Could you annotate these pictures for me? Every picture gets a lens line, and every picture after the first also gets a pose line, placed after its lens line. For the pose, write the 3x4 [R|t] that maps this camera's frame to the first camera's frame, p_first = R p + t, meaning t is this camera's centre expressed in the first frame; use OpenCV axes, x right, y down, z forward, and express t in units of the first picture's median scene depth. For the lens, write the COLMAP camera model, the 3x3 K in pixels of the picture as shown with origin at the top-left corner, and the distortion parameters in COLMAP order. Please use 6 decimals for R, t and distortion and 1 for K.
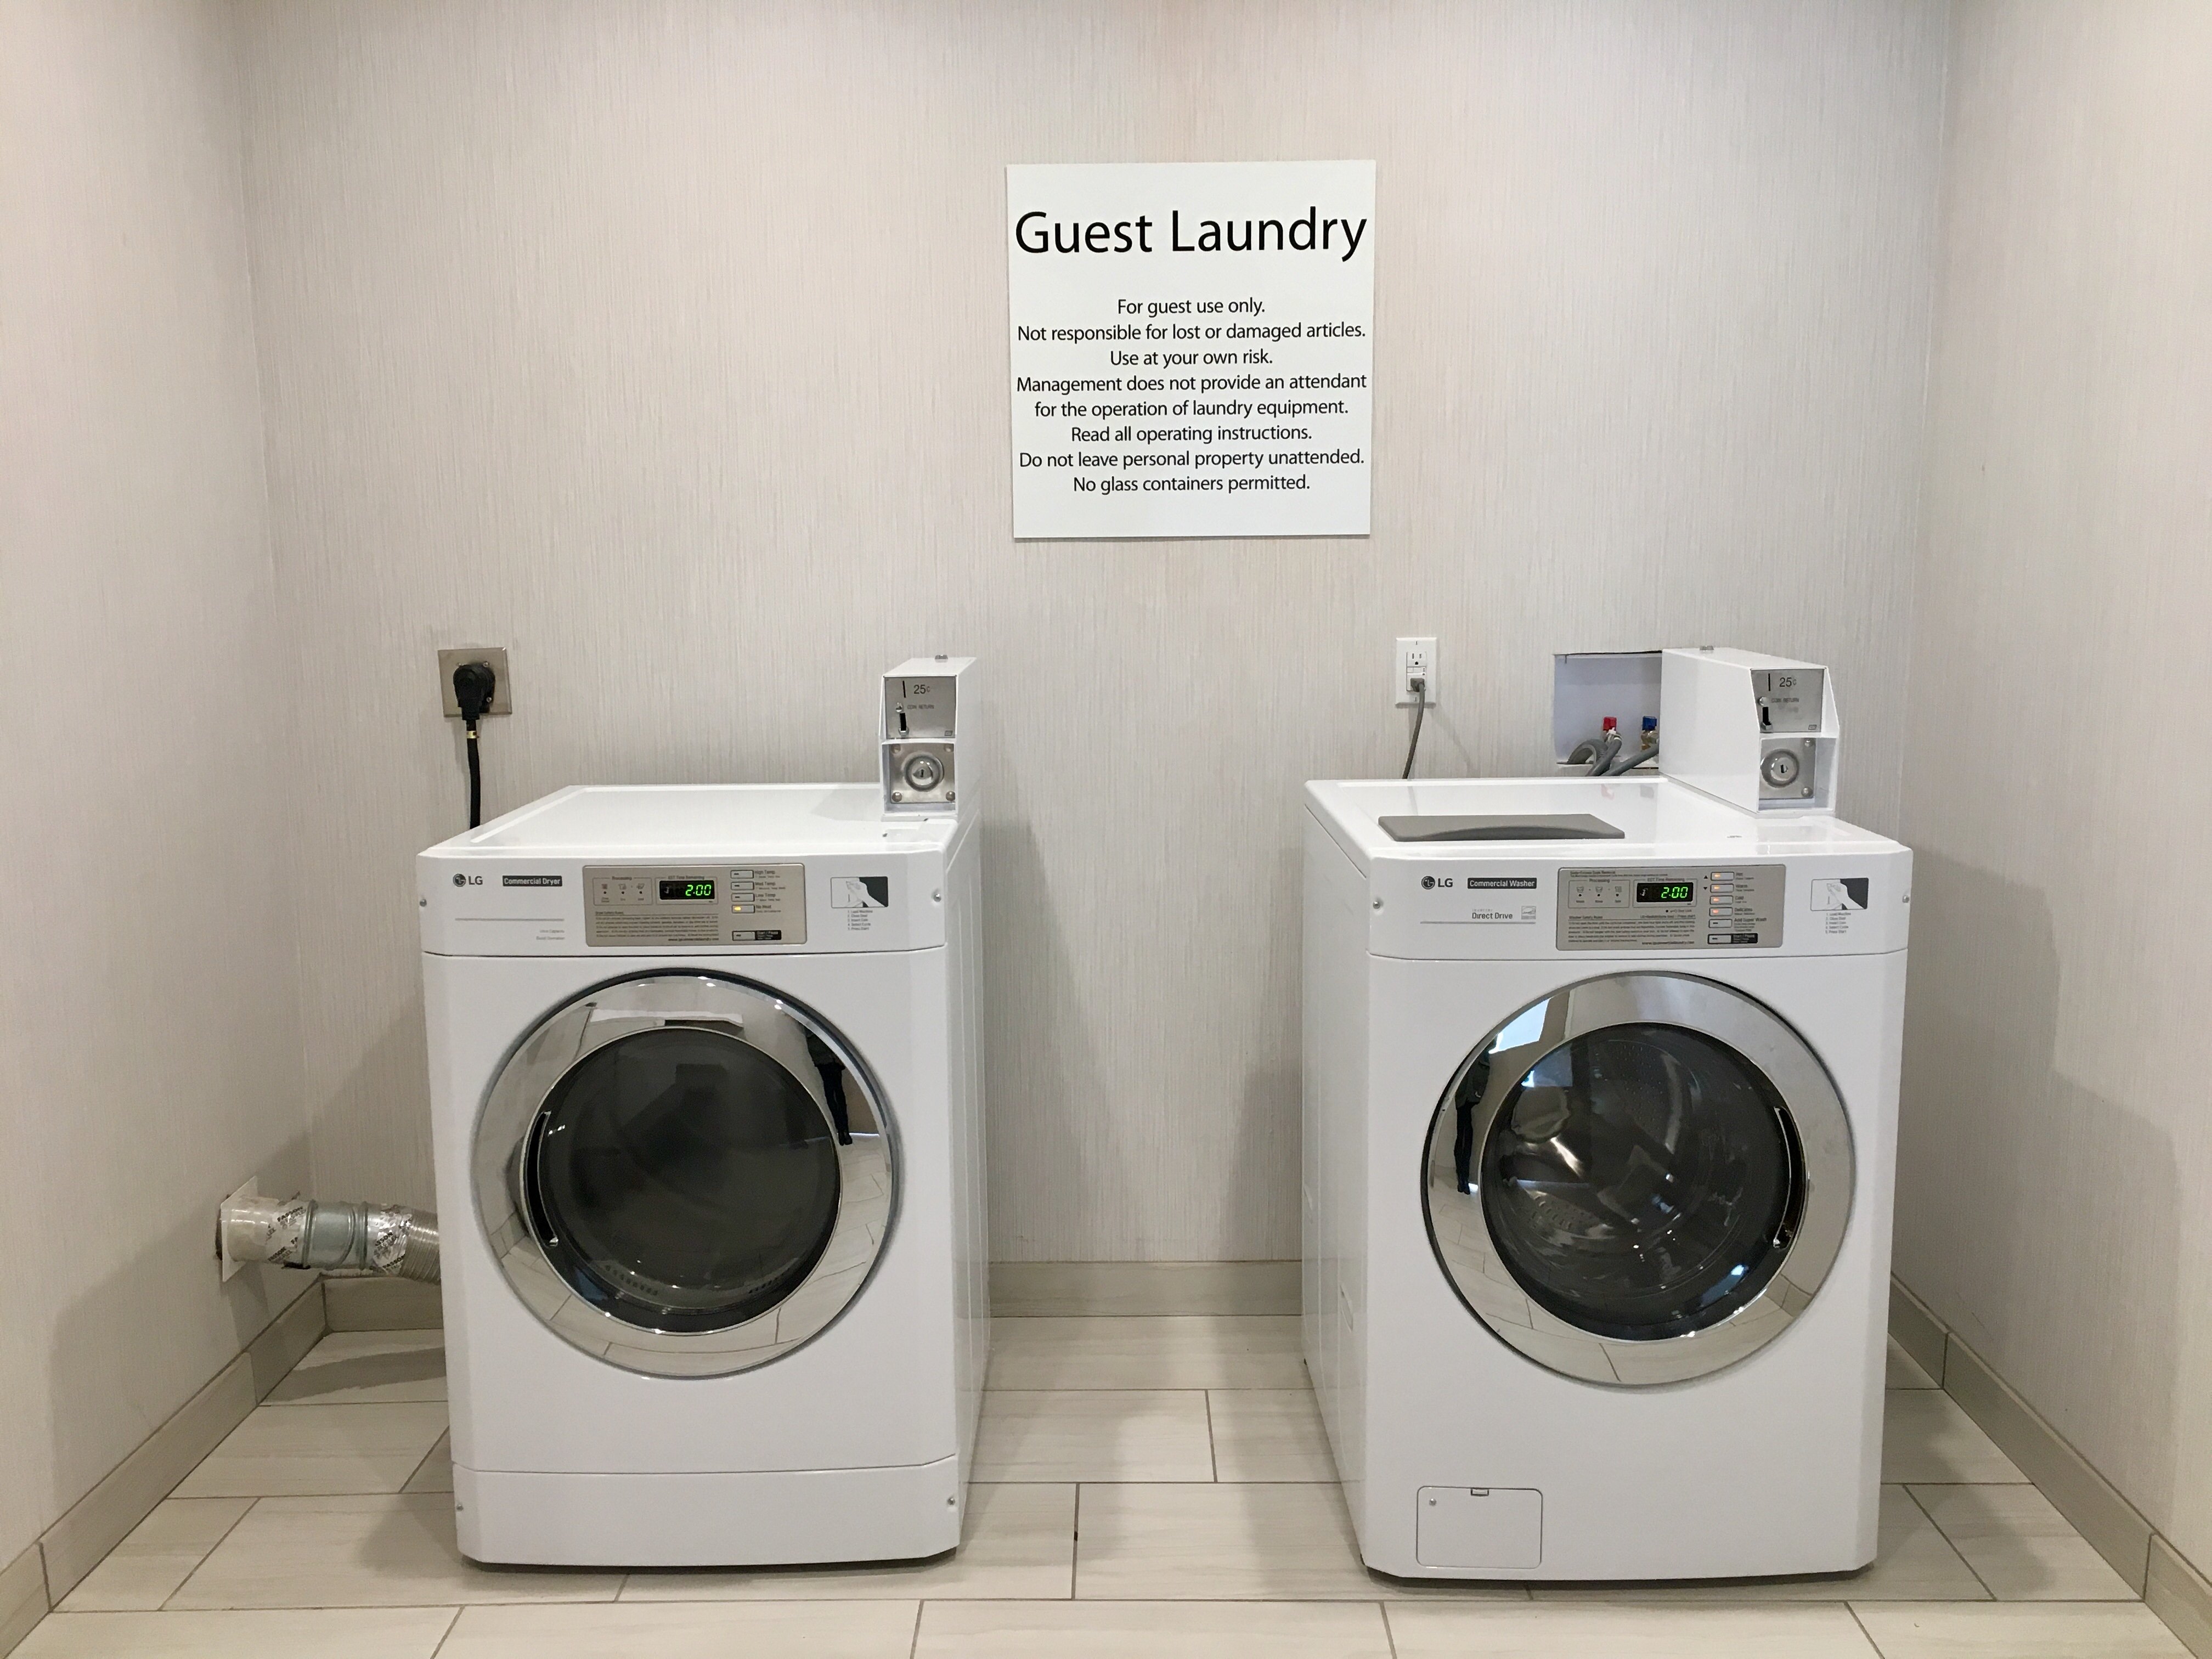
lens RADIAL K [[1909.5, 0, 1104.1], [0, 1909.5, 819.1], [0, 0, 1]] dist [0.067283, -0.082266]
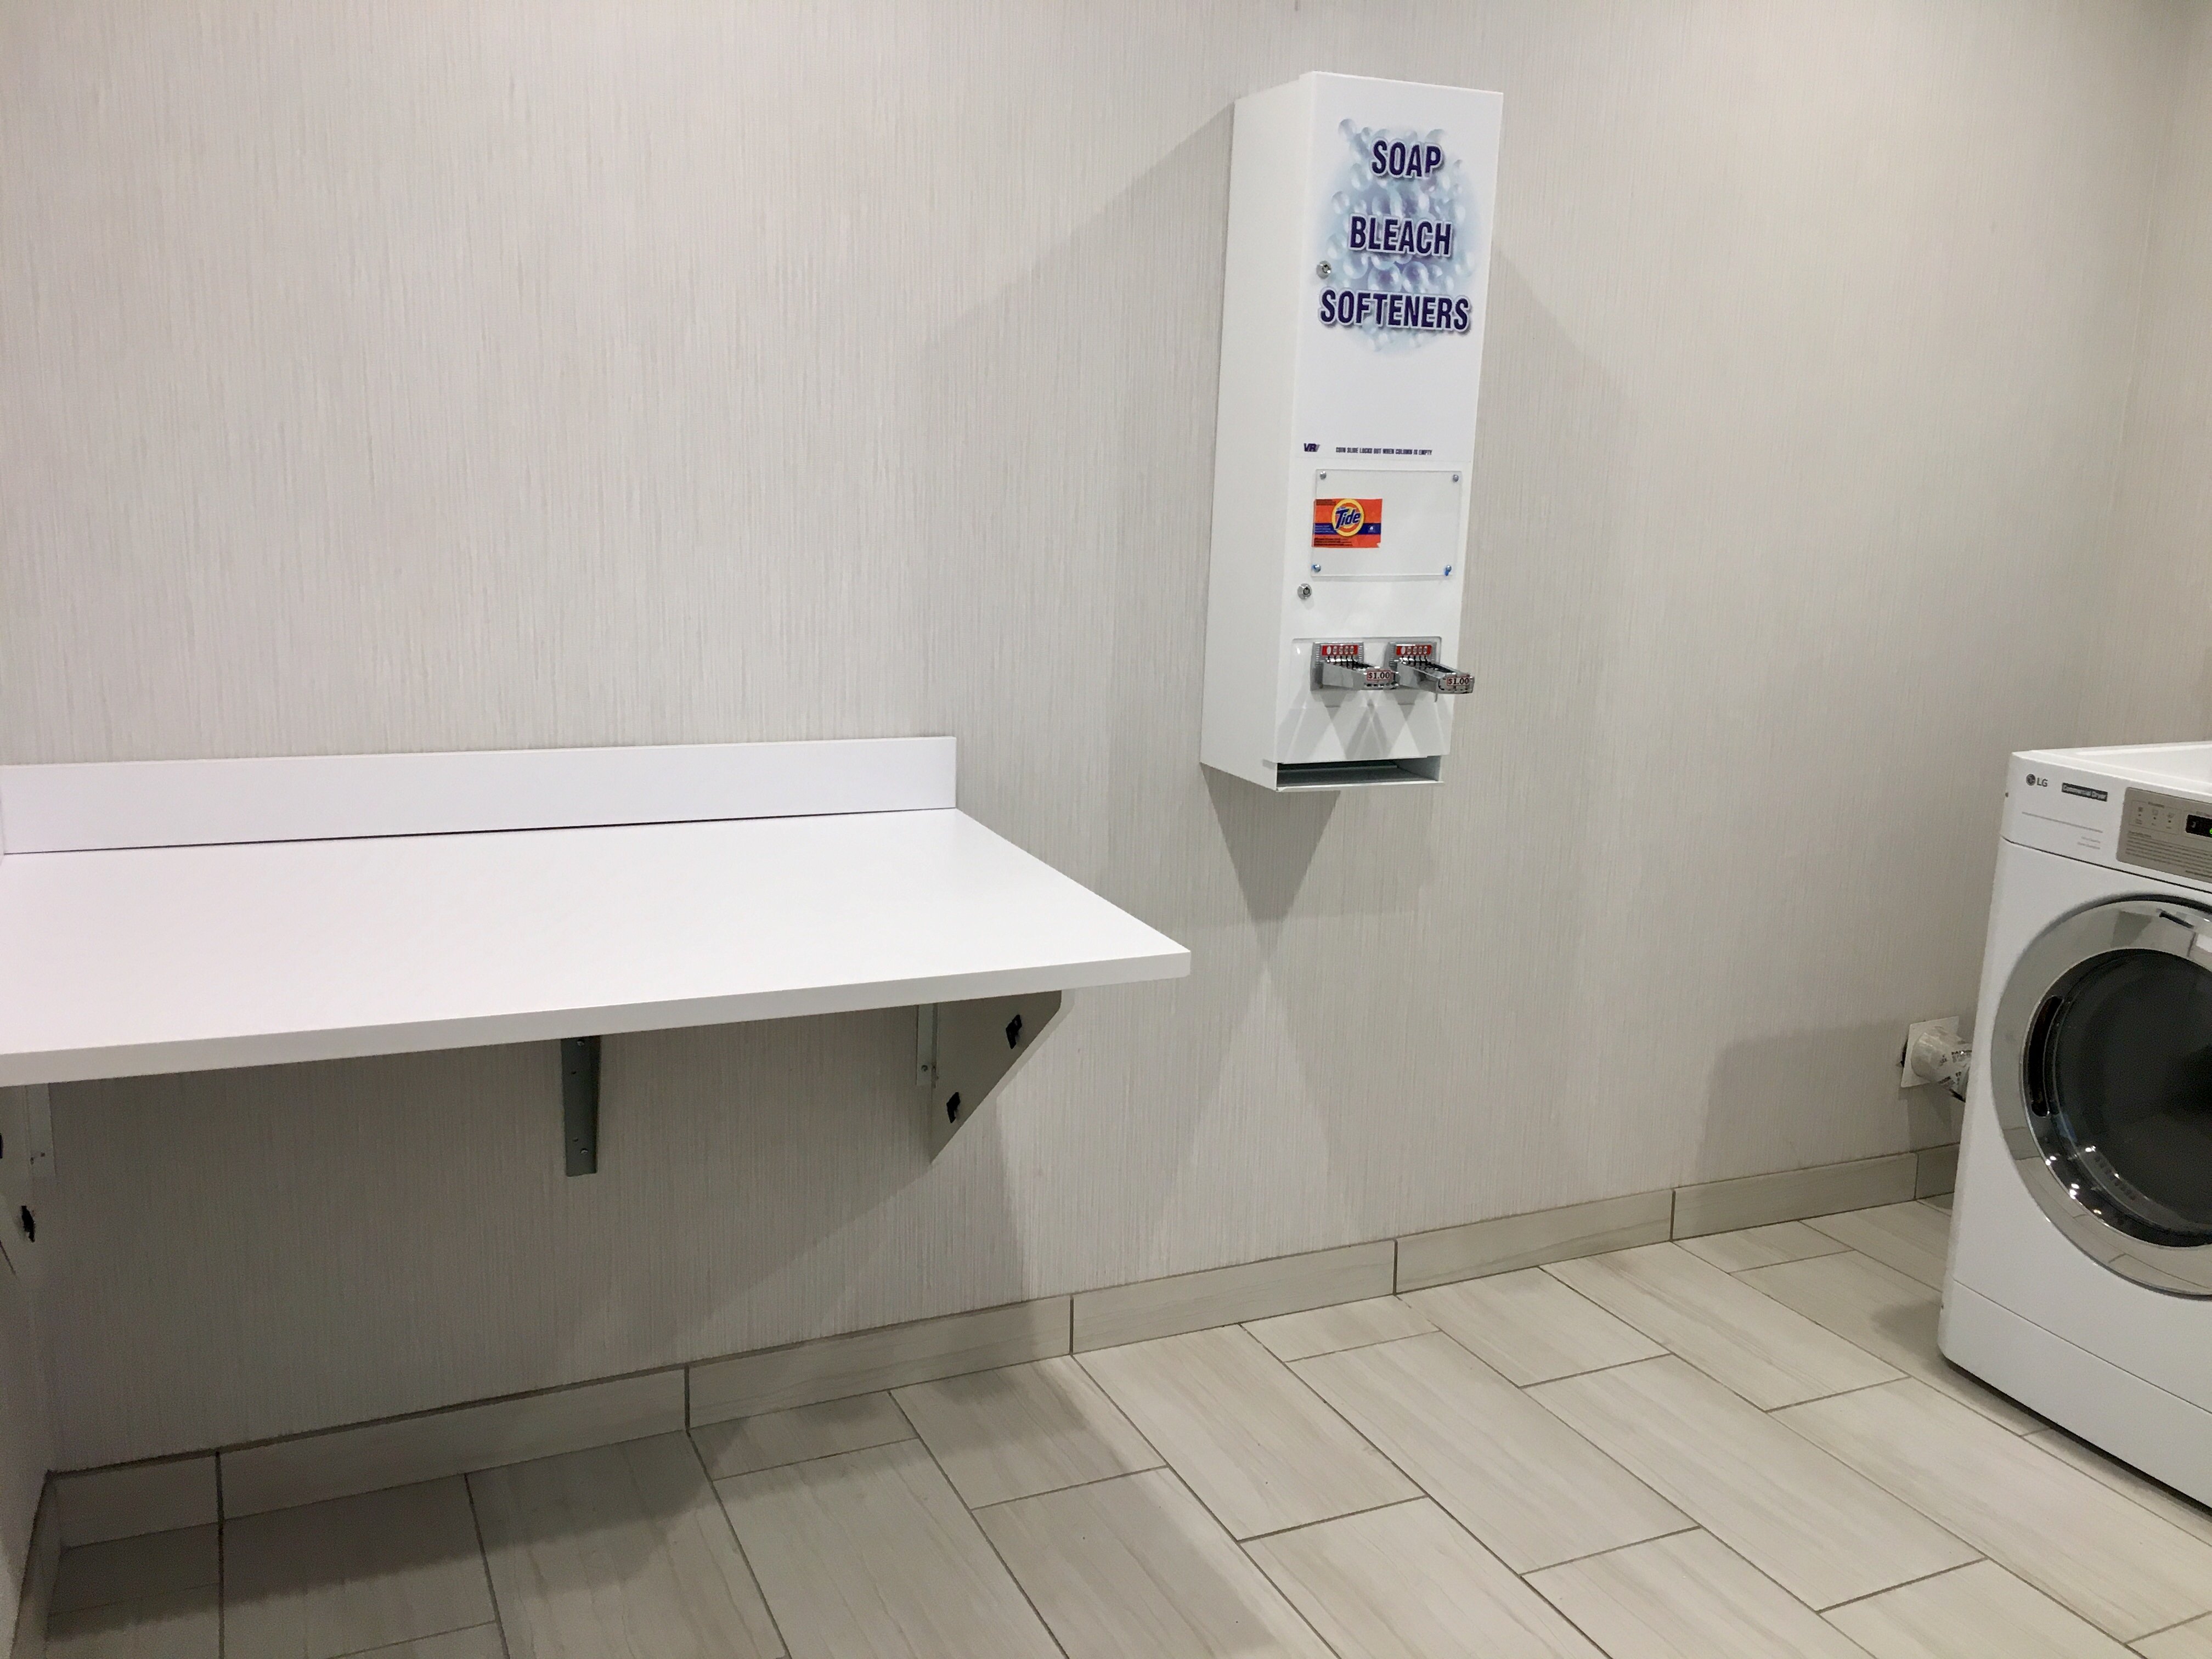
lens RADIAL K [[1909.5, 0, 1107.1], [0, 1909.5, 833.4], [0, 0, 1]] dist [0.067283, -0.082266]
pose [[0.429698, 0.210844, -0.878012, 0.445546], [-0.174600, 0.973407, 0.148302, -0.011696], [0.885931, 0.089576, 0.455085, -0.016685]]
